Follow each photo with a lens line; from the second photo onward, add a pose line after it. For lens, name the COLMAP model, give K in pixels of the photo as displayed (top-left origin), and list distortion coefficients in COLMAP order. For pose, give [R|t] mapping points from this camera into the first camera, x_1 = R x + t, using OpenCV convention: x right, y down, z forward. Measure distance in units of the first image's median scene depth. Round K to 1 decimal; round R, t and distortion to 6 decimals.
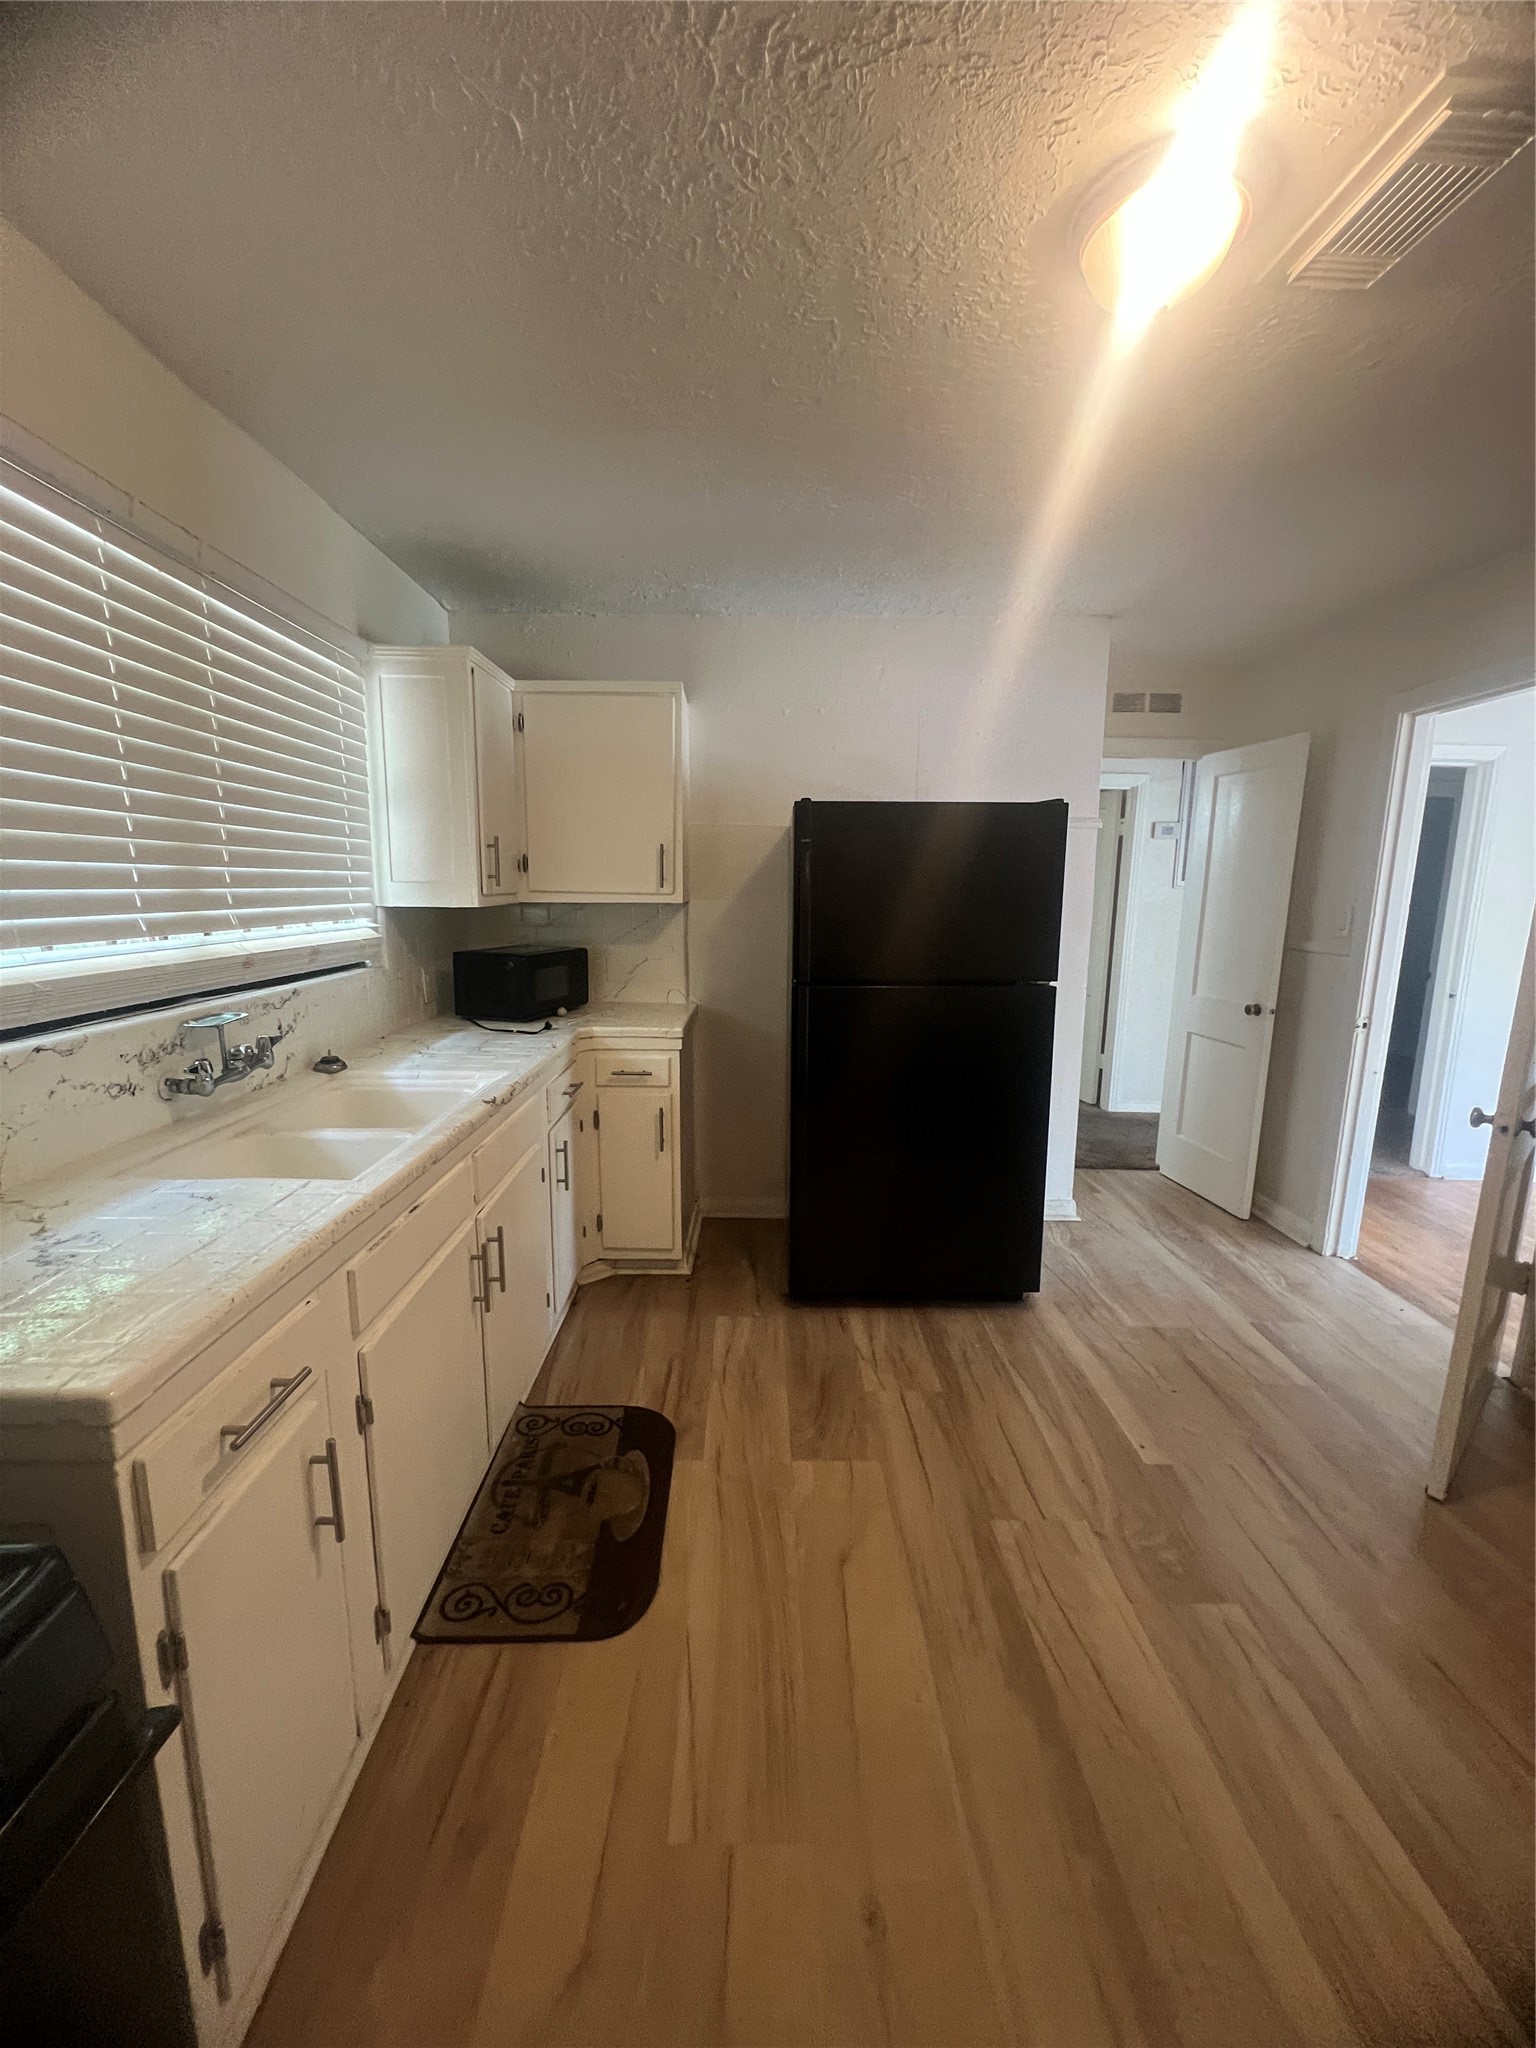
lens RADIAL K [[817.7, 0, 763.1], [0, 817.7, 1021.0], [0, 0, 1]] dist [-0.002060, 0.000122]
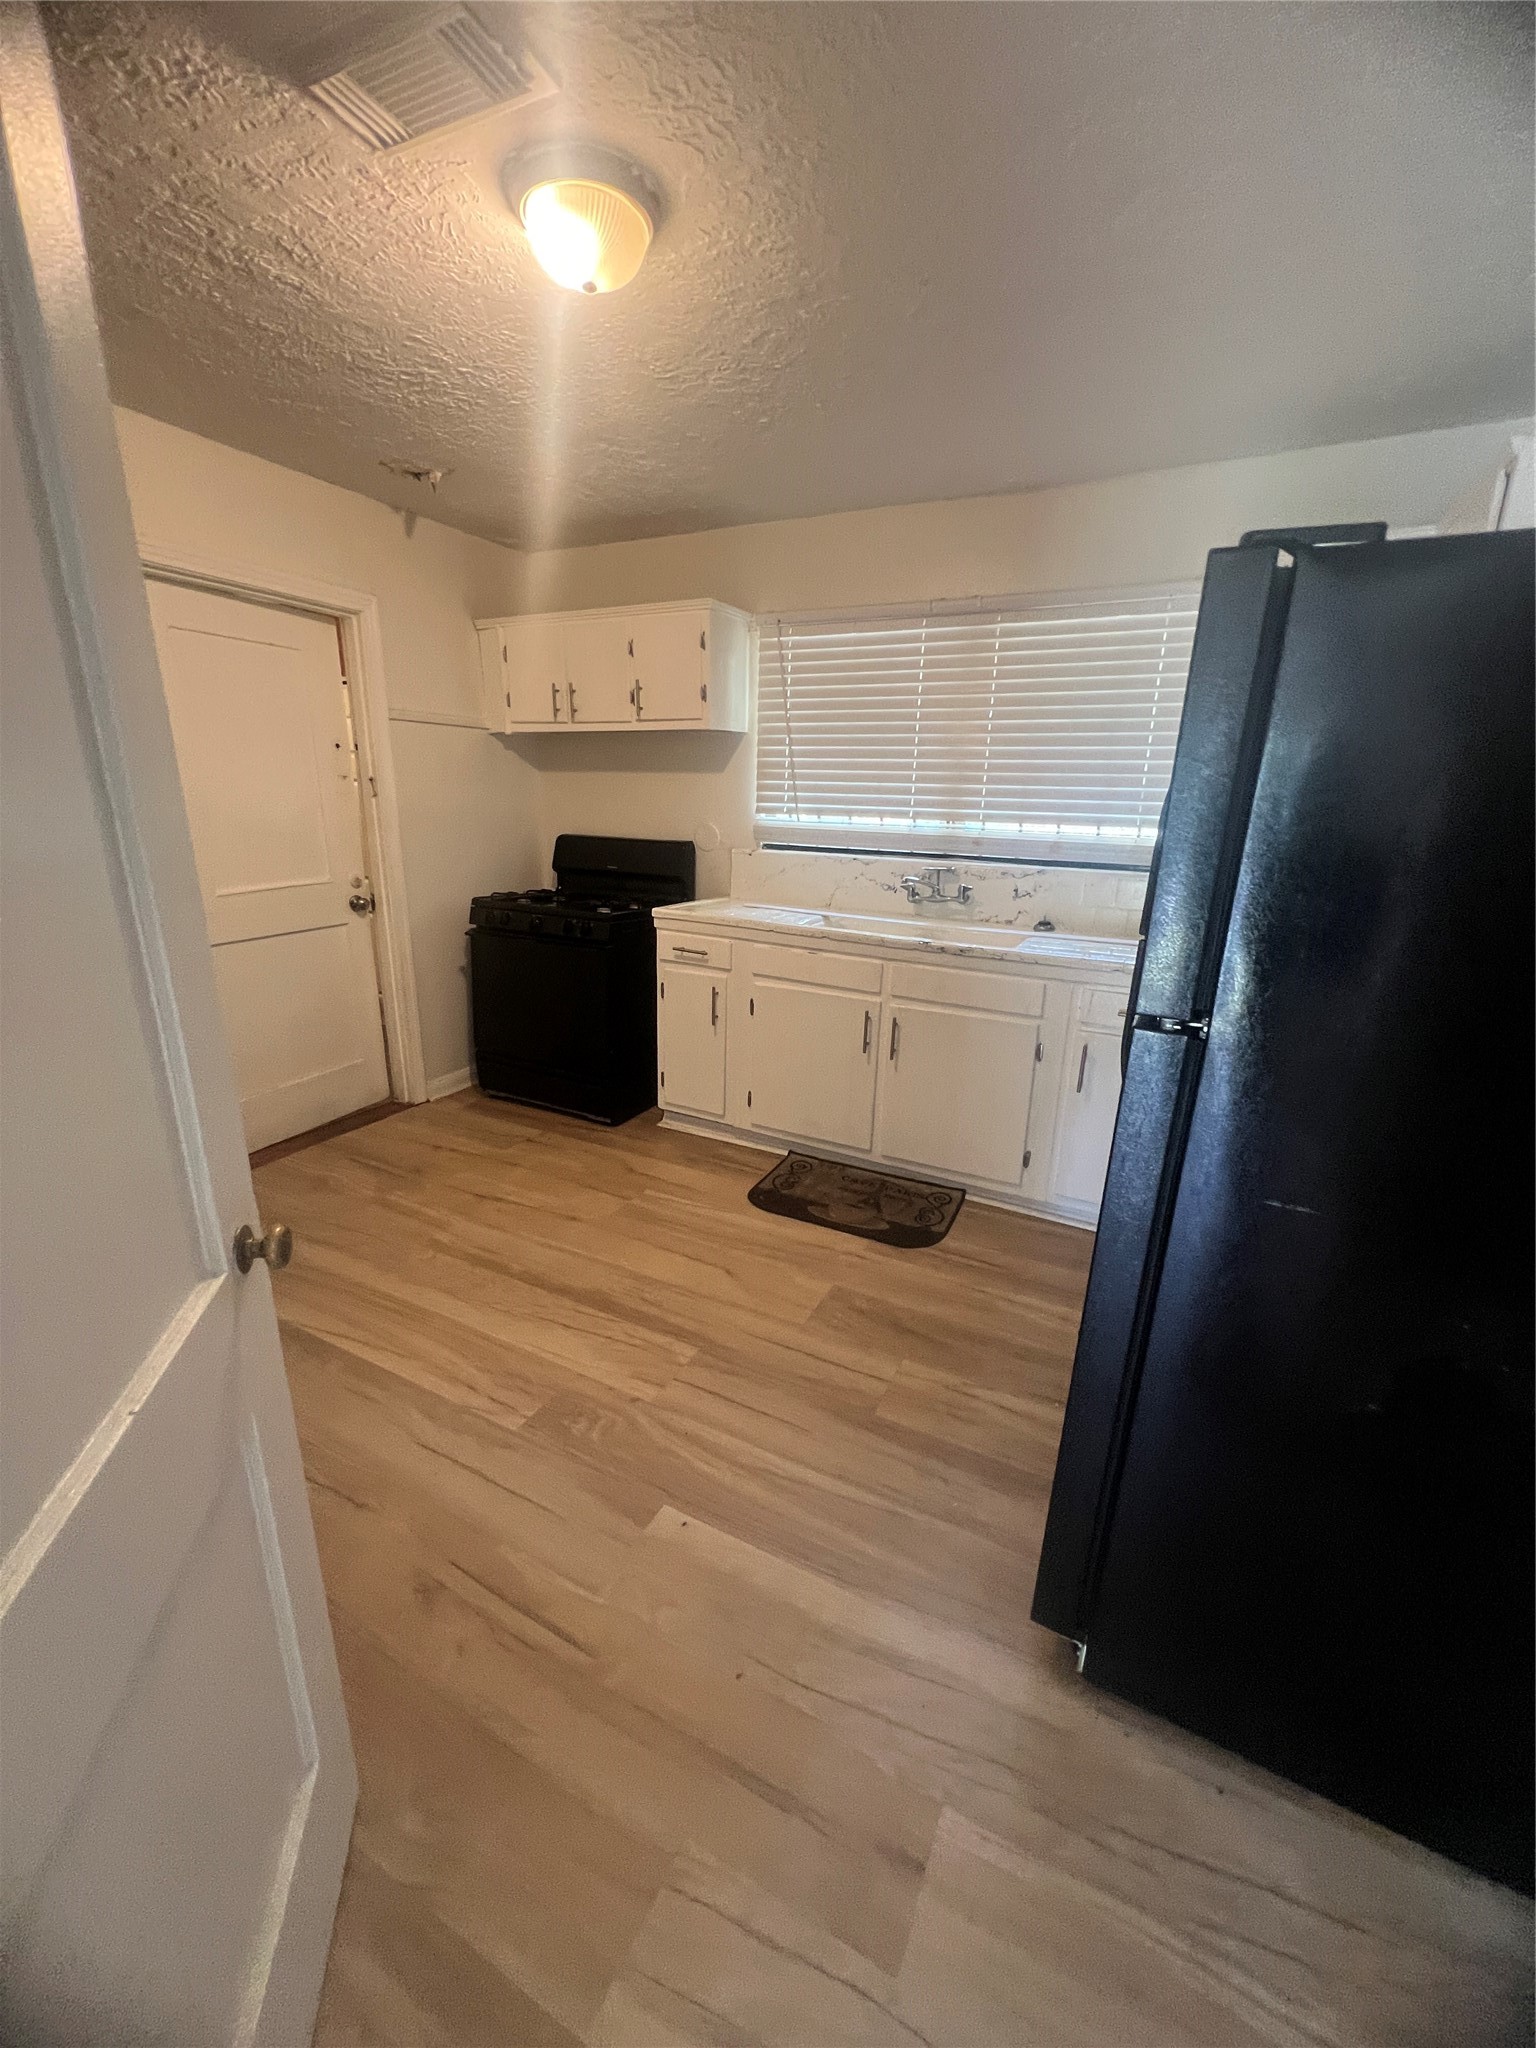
lens RADIAL K [[817.7, 0, 763.1], [0, 817.7, 1021.0], [0, 0, 1]] dist [-0.002060, 0.000122]
pose [[-0.465836, 0.216092, -0.858080, 1.095617], [-0.175089, 0.928040, 0.328763, -0.202101], [0.867376, 0.303390, -0.394479, 1.360241]]
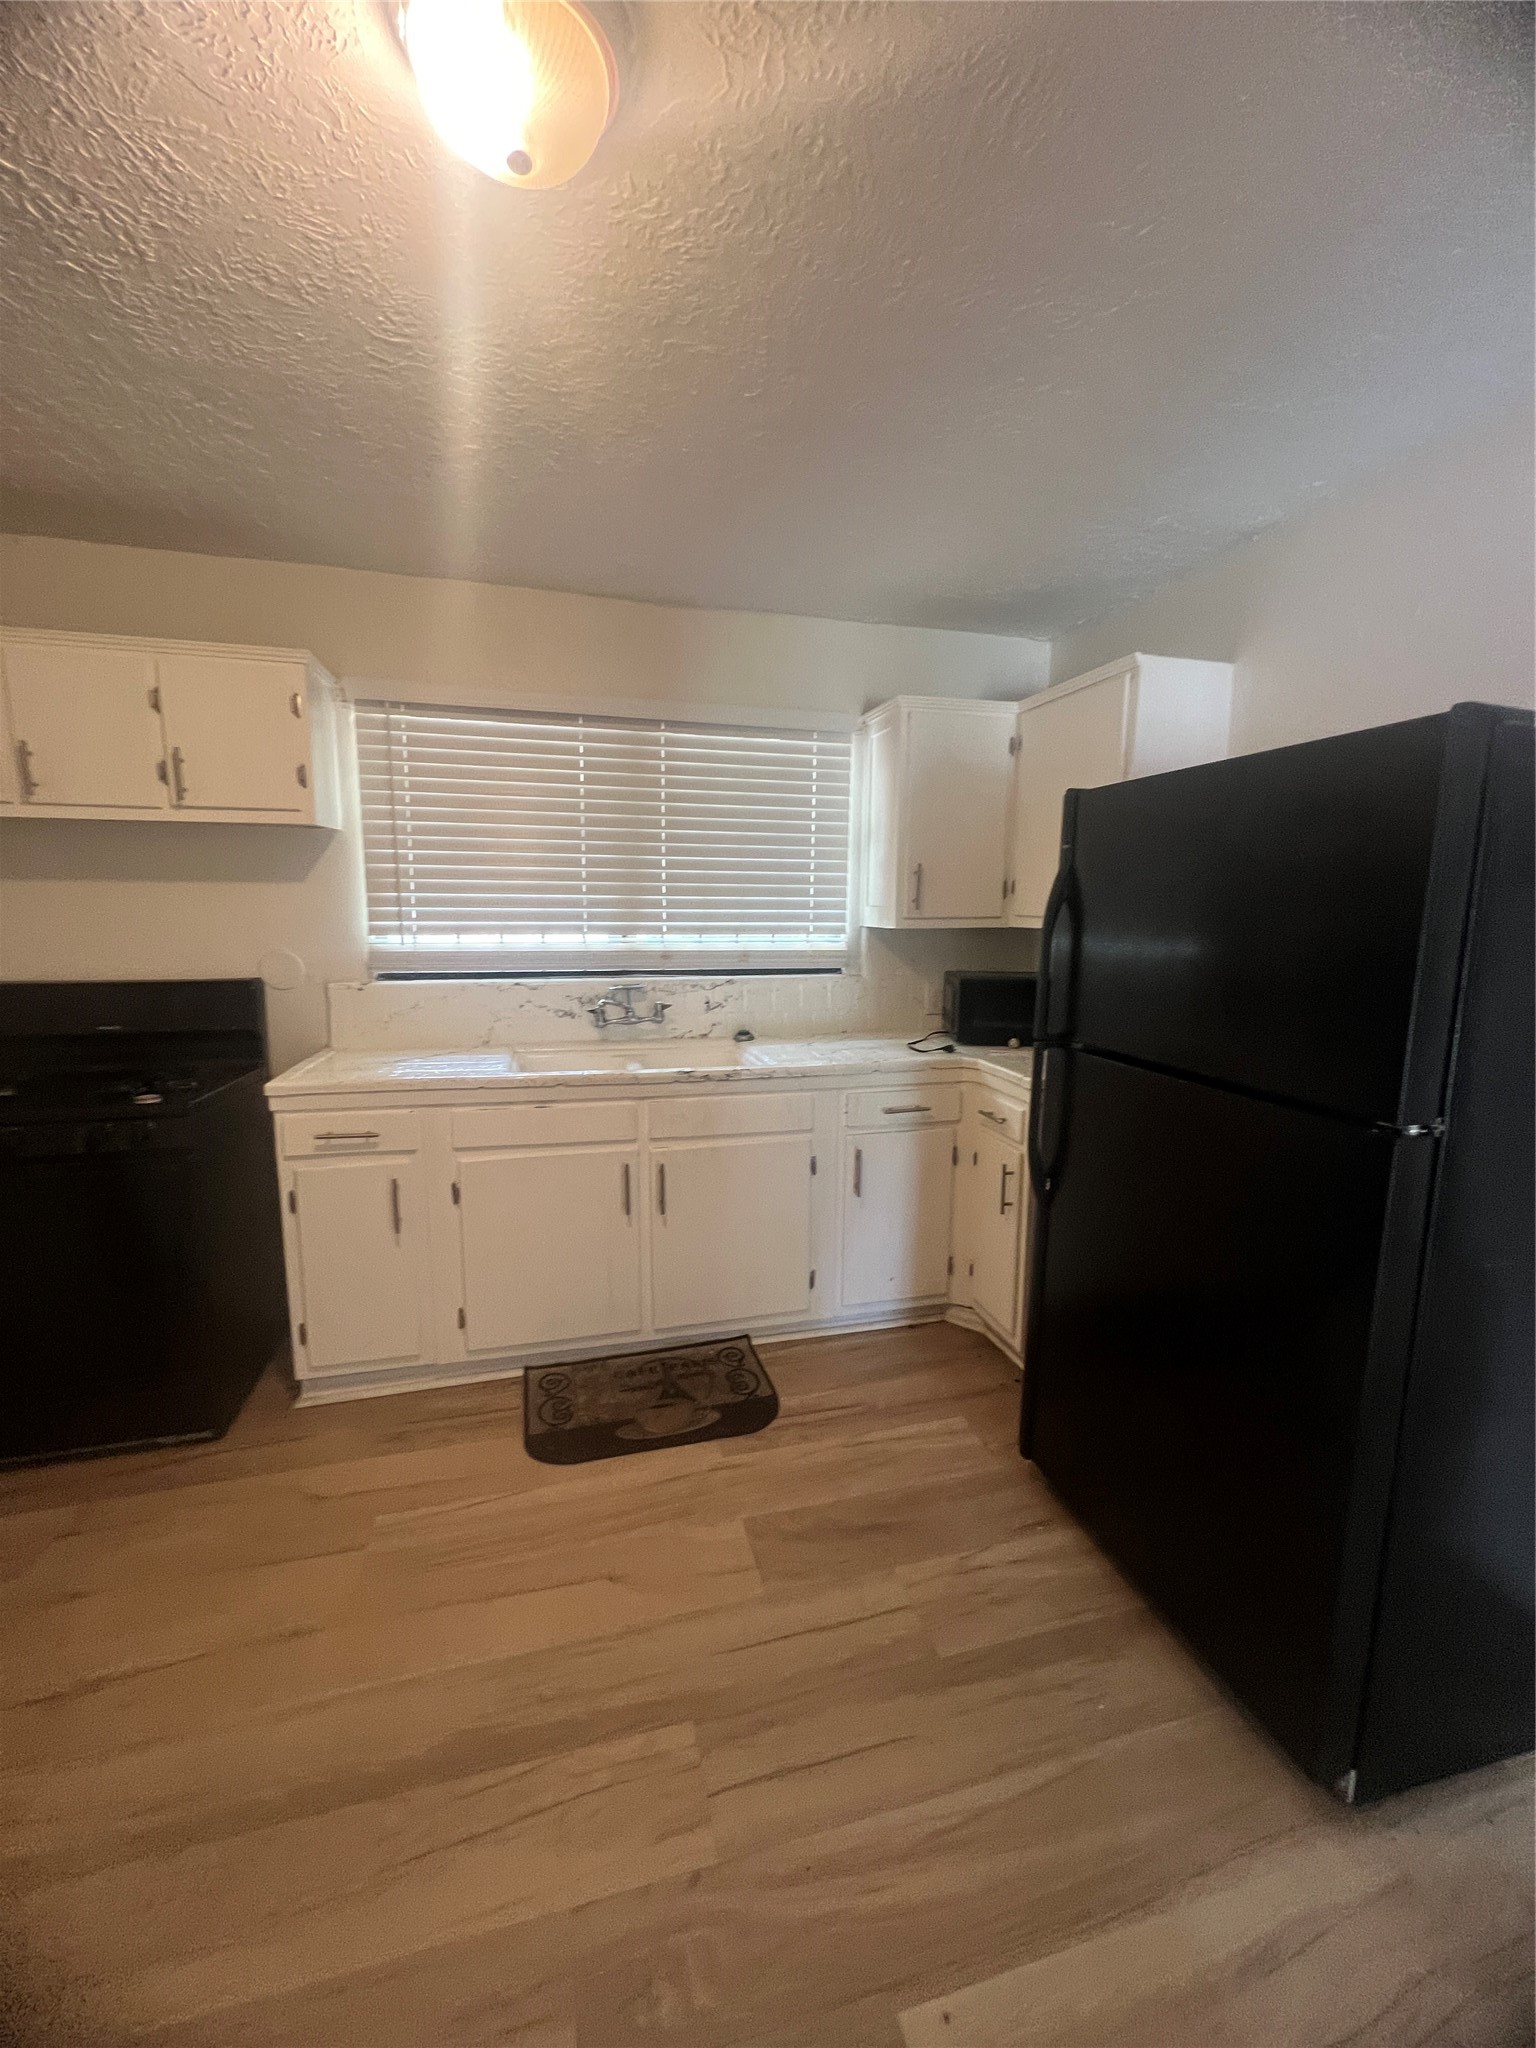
lens RADIAL K [[817.7, 0, 763.1], [0, 817.7, 1021.0], [0, 0, 1]] dist [-0.002060, 0.000122]
pose [[0.250739, 0.129365, -0.959372, 0.930375], [-0.164149, 0.982361, 0.089563, -0.117073], [0.954036, 0.135023, 0.267552, 0.751073]]
